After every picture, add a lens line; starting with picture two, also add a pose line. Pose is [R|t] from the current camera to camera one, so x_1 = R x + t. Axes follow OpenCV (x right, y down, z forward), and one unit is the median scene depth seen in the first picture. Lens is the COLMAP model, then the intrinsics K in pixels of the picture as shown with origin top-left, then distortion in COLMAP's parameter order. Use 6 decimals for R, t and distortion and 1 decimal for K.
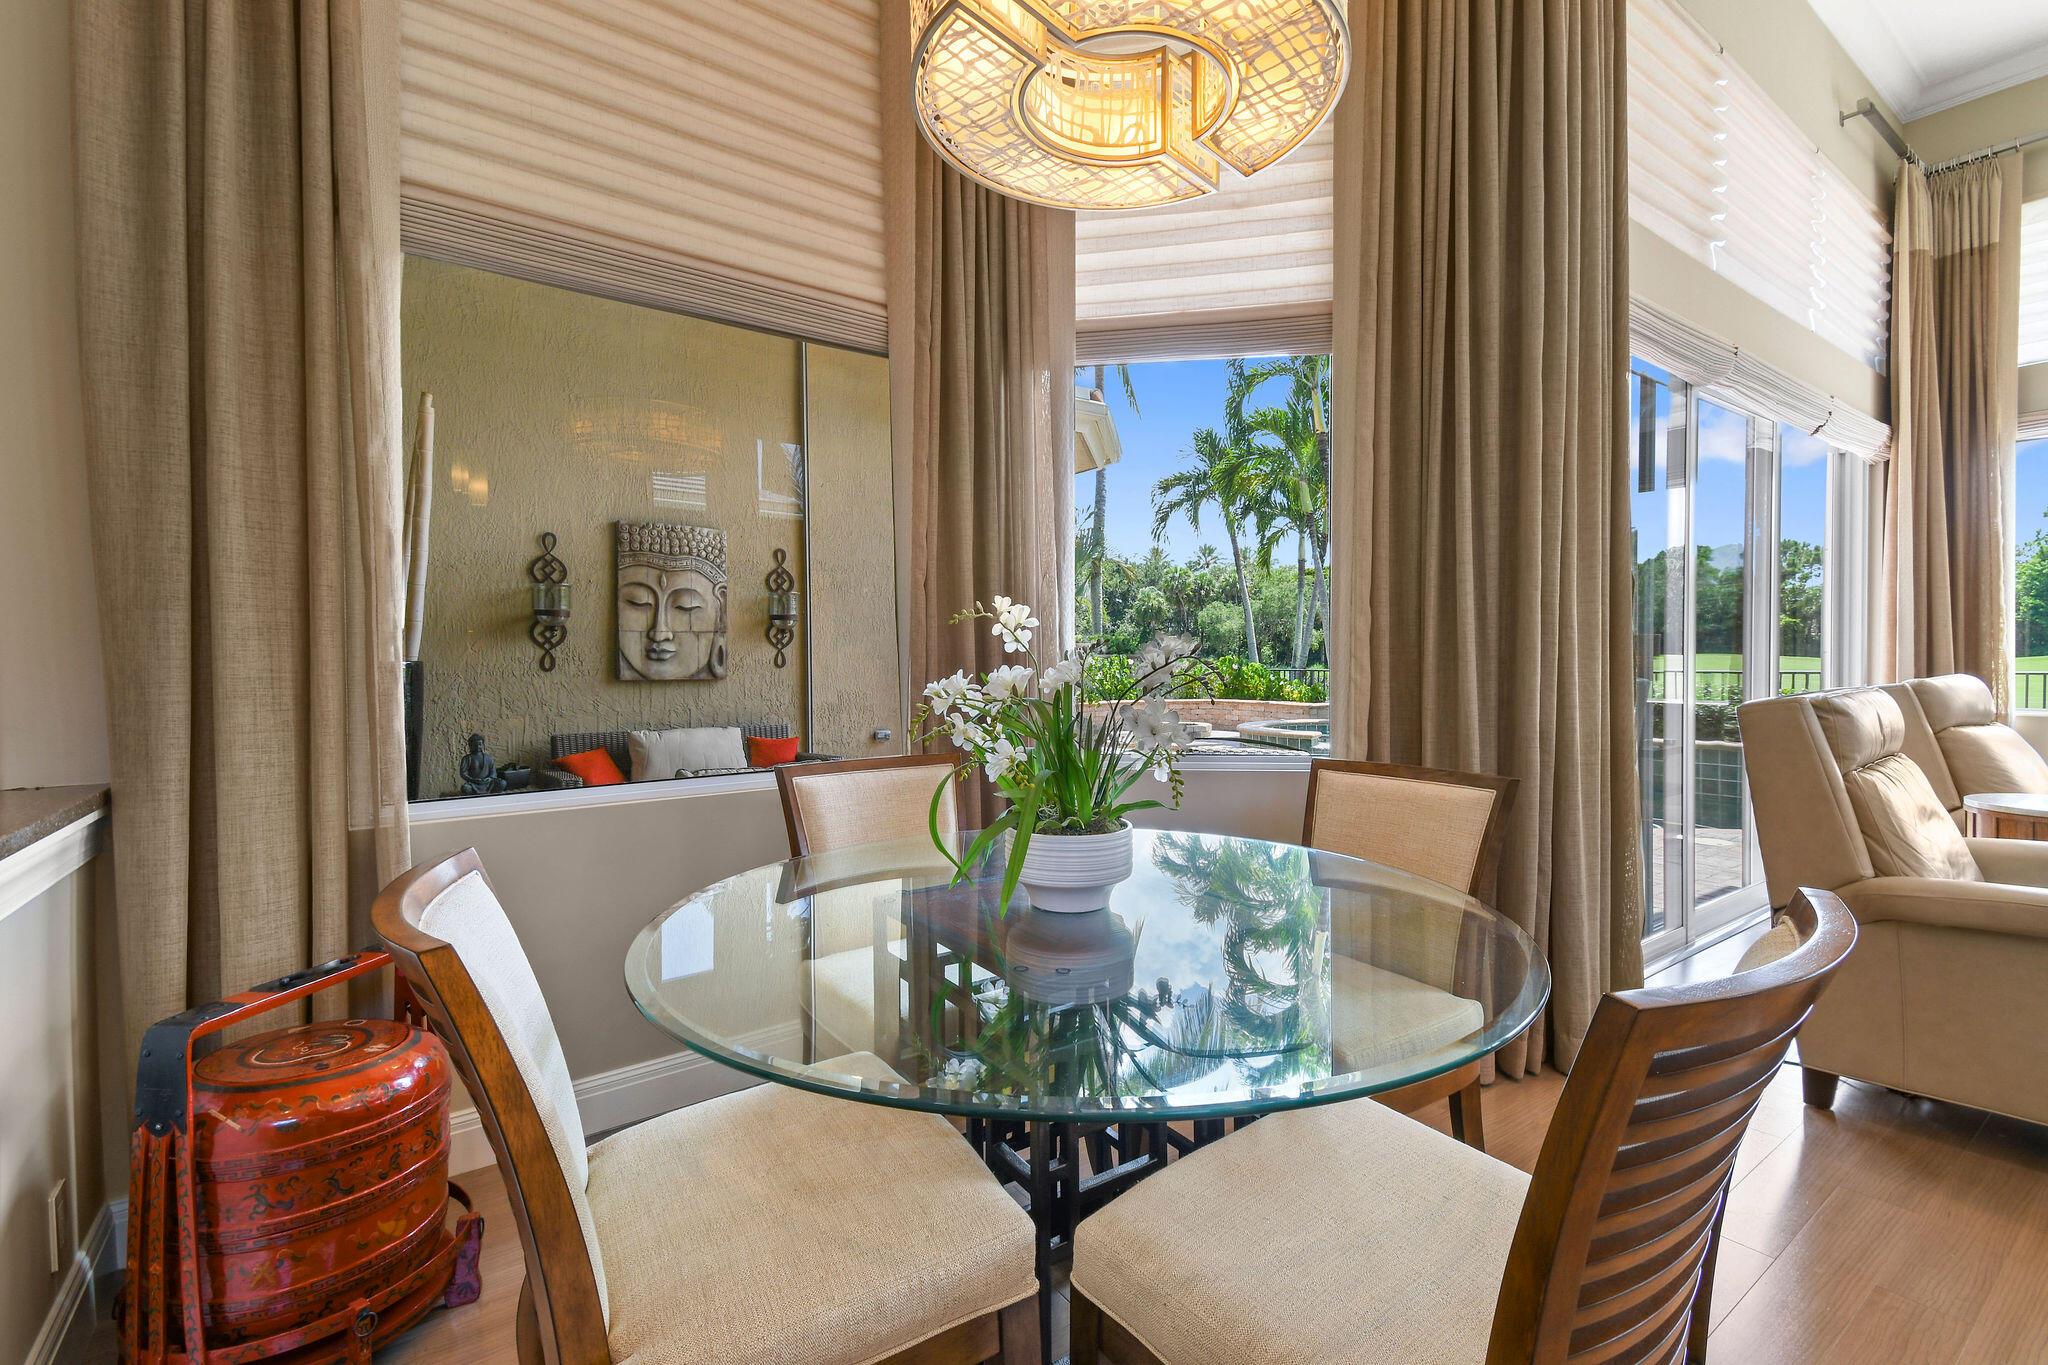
lens RADIAL K [[904.2, 0, 1026.4], [0, 904.2, 673.0], [0, 0, 1]] dist [0.033450, -0.016384]
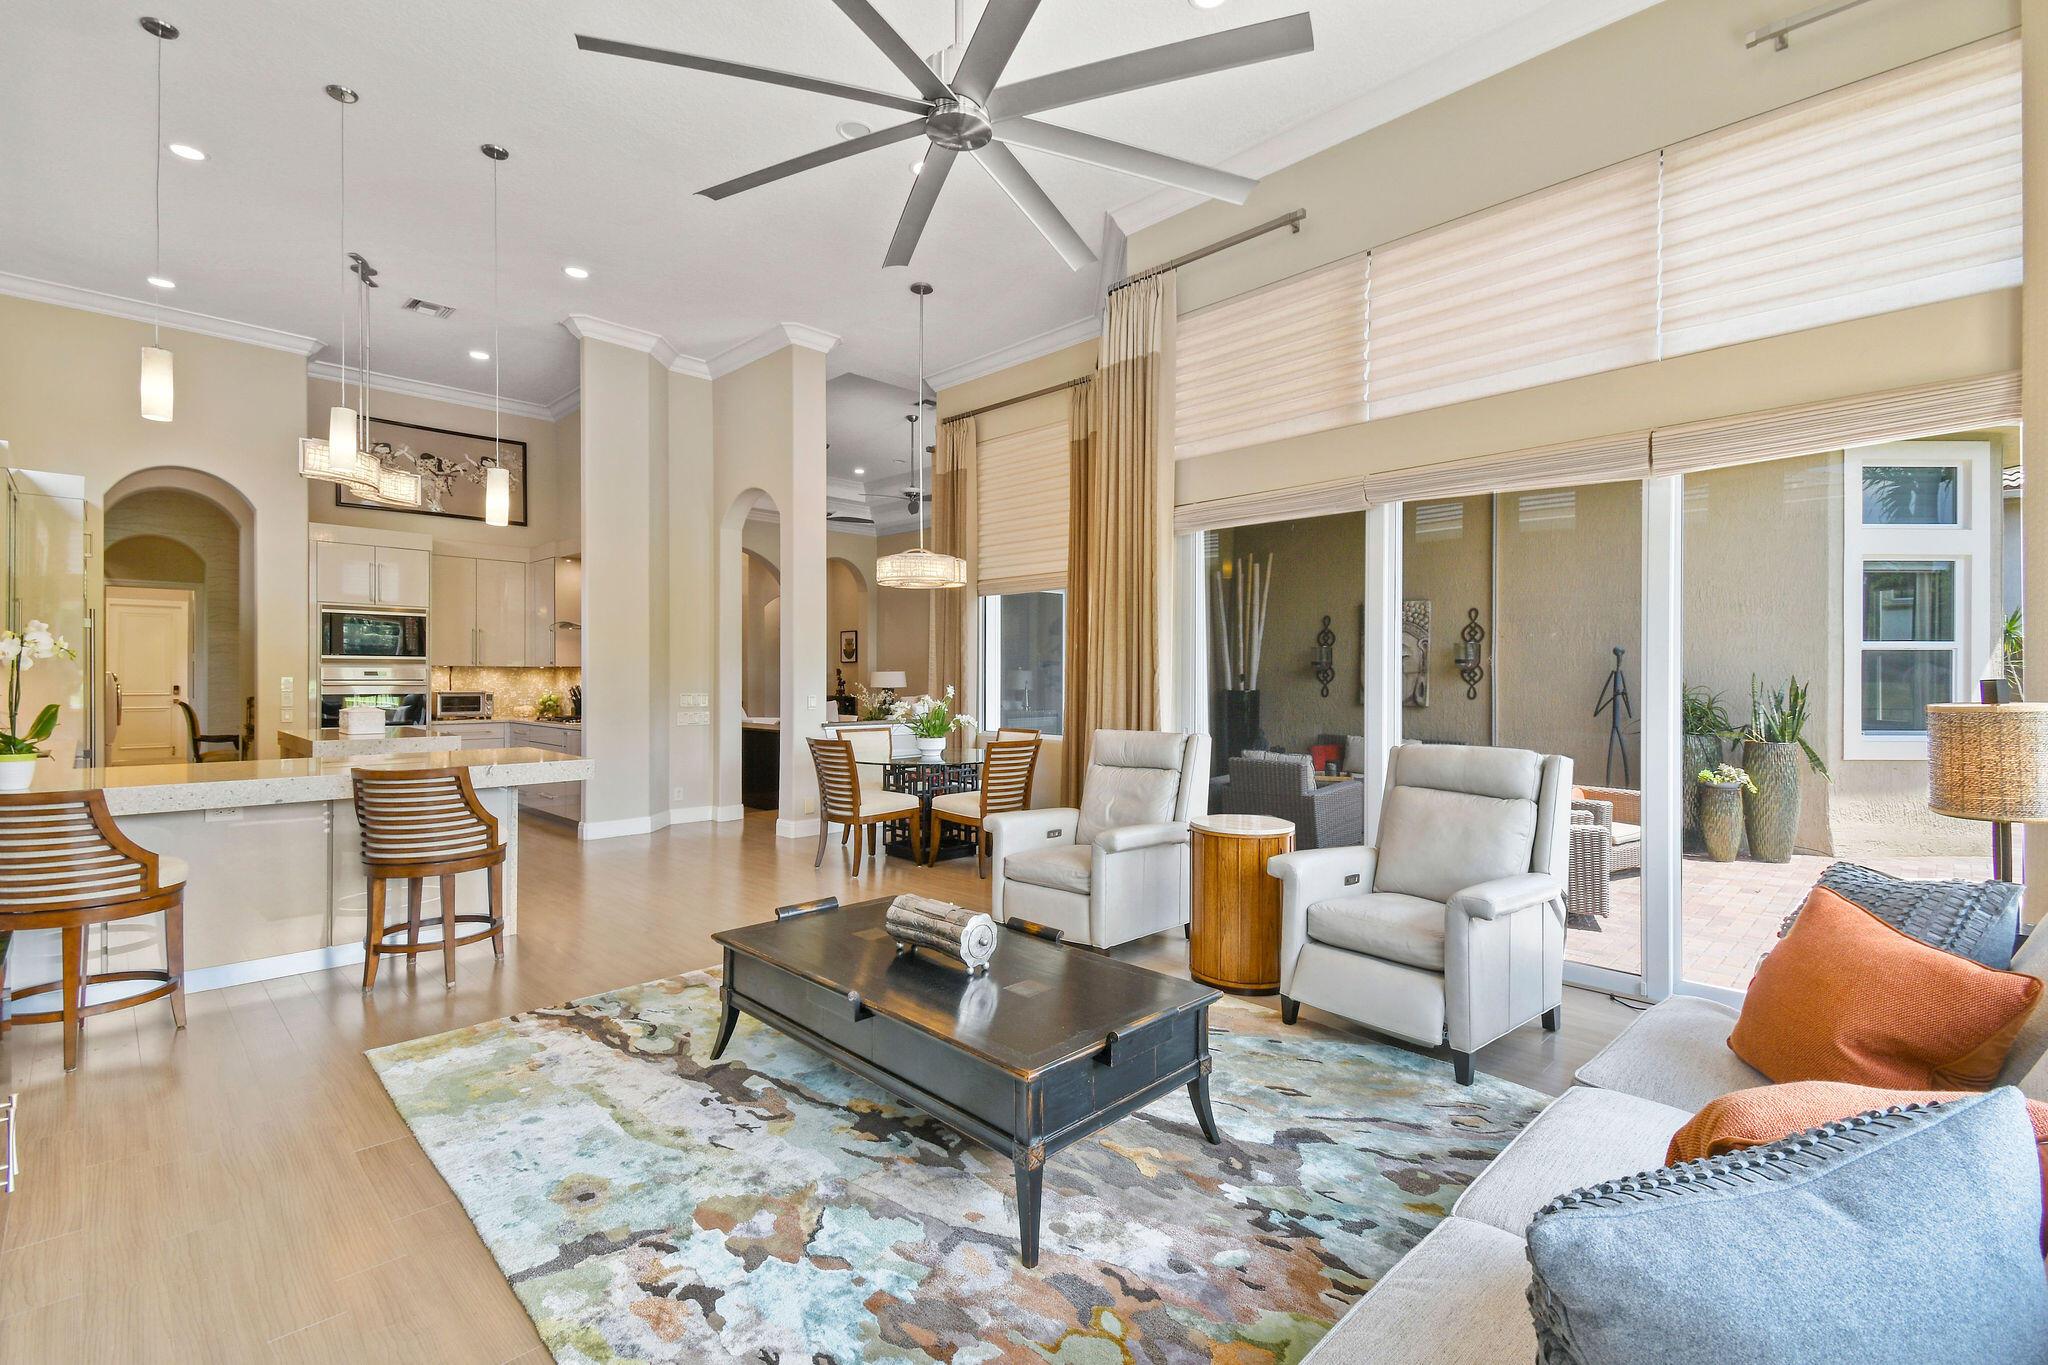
lens RADIAL K [[904.2, 0, 1053.5], [0, 904.2, 681.0], [0, 0, 1]] dist [0.033450, -0.016384]
pose [[0.189779, 0.014834, -0.981715, 1.389124], [-0.020038, 0.999736, 0.011233, -0.052512], [0.981622, 0.017540, 0.190026, 0.226330]]
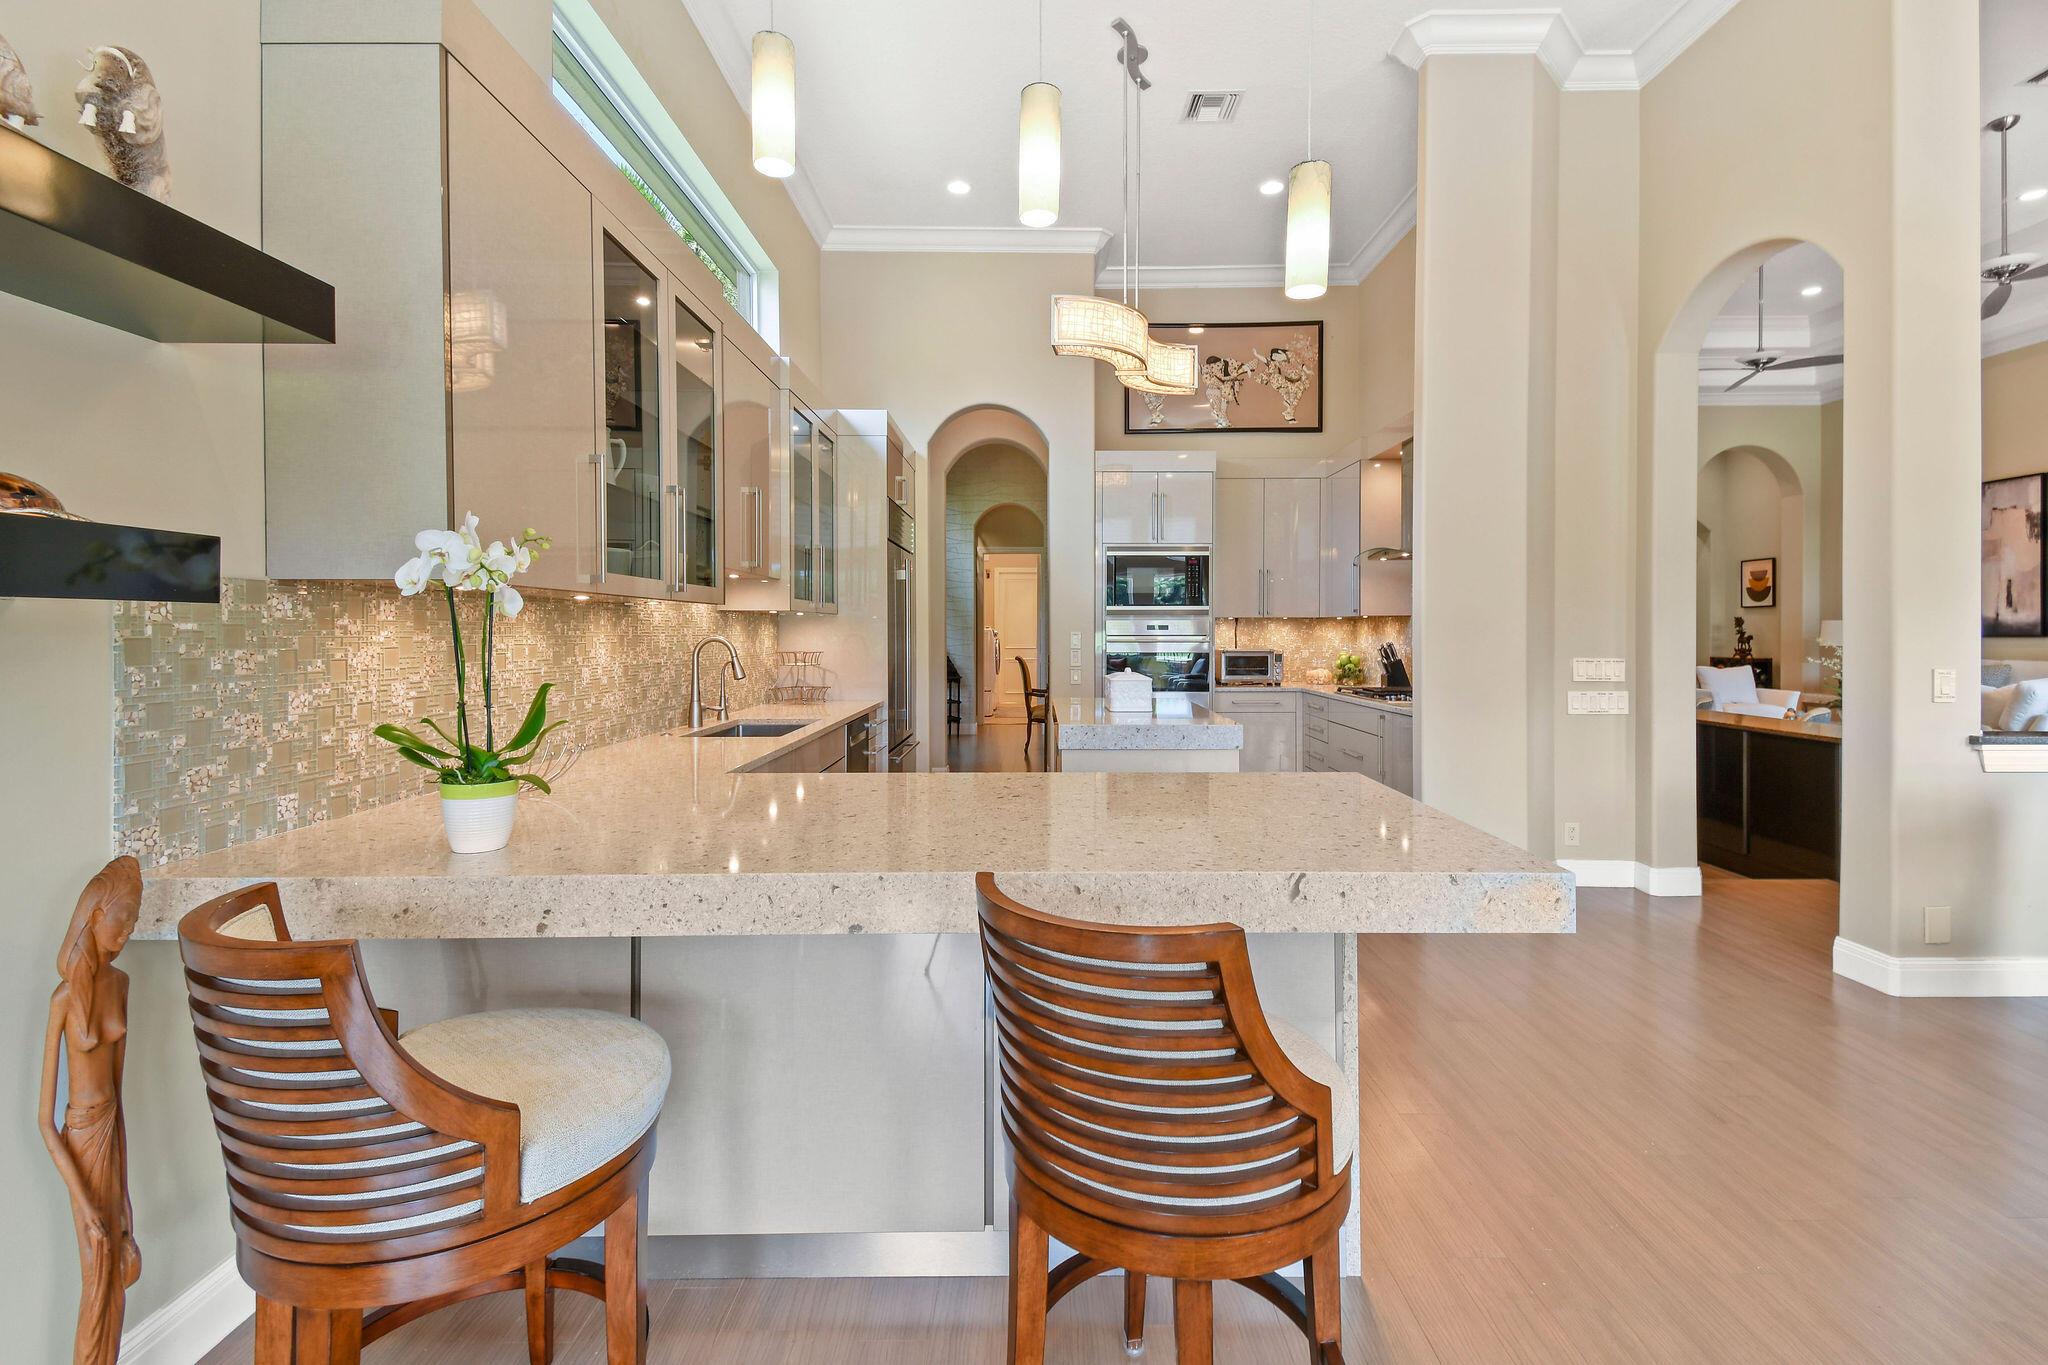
lens RADIAL K [[904.2, 0, 1025.8], [0, 904.2, 646.3], [0, 0, 1]] dist [0.033450, -0.016384]
pose [[-0.586217, 0.024200, -0.809793, 0.743939], [-0.004136, 0.999451, 0.032863, -0.038567], [0.810144, 0.022614, -0.585795, -0.029155]]
